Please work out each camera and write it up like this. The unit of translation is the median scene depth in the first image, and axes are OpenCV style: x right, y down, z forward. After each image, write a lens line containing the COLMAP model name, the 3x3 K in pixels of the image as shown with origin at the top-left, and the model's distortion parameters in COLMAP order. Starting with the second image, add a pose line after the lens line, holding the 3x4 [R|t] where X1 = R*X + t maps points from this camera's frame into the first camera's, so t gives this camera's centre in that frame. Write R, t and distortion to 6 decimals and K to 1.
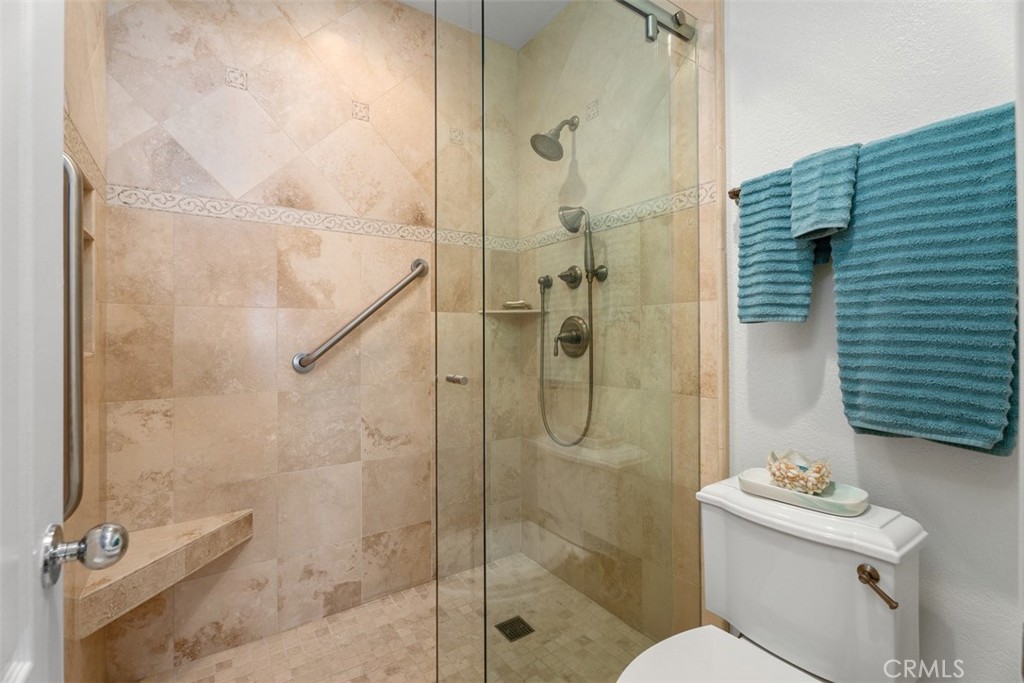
lens RADIAL K [[460.9, 0, 511.4], [0, 460.9, 335.3], [0, 0, 1]] dist [0.001900, -0.000496]
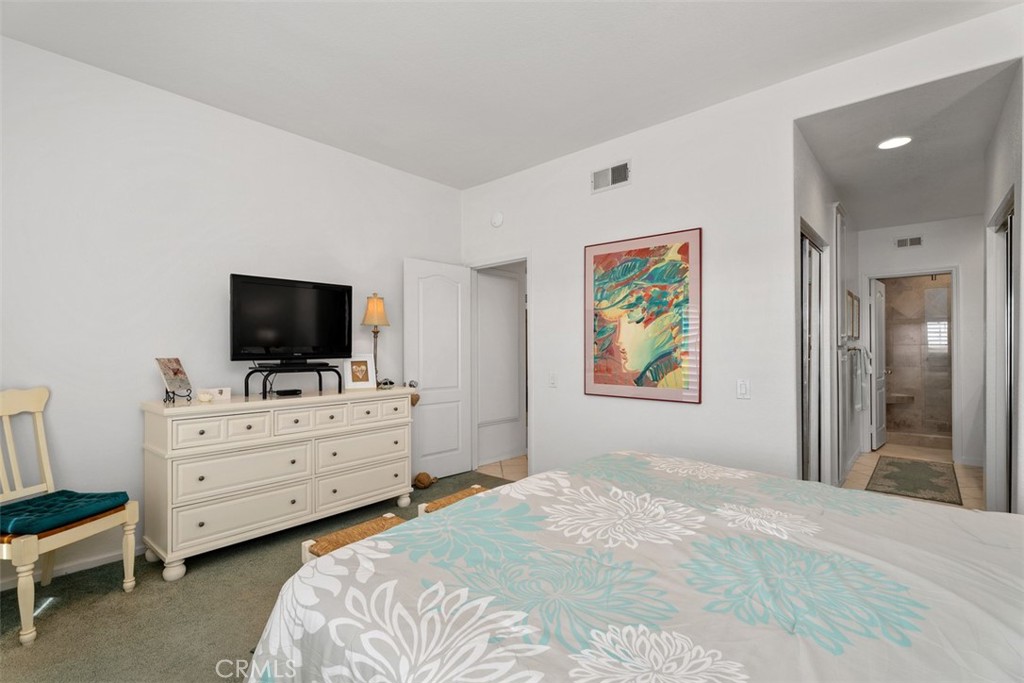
lens RADIAL K [[460.9, 0, 513.2], [0, 460.9, 344.6], [0, 0, 1]] dist [0.001900, -0.000496]
pose [[0.238676, -0.007527, -0.971070, 2.376813], [0.002917, 0.999971, -0.007034, -0.046718], [0.971095, -0.001154, 0.238691, -3.168140]]
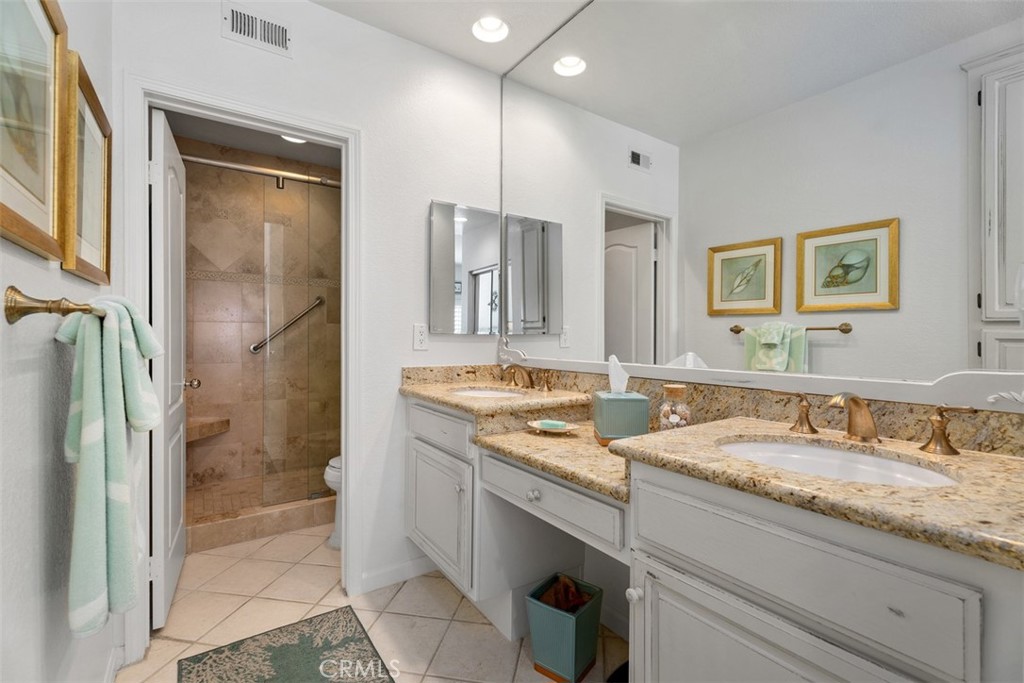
lens RADIAL K [[460.9, 0, 514.5], [0, 460.9, 338.1], [0, 0, 1]] dist [0.001900, -0.000496]
pose [[0.999970, 0.005823, 0.005009, 0.698316], [-0.005855, 0.999962, 0.006390, -0.008543], [-0.004972, -0.006419, 0.999967, -1.067888]]
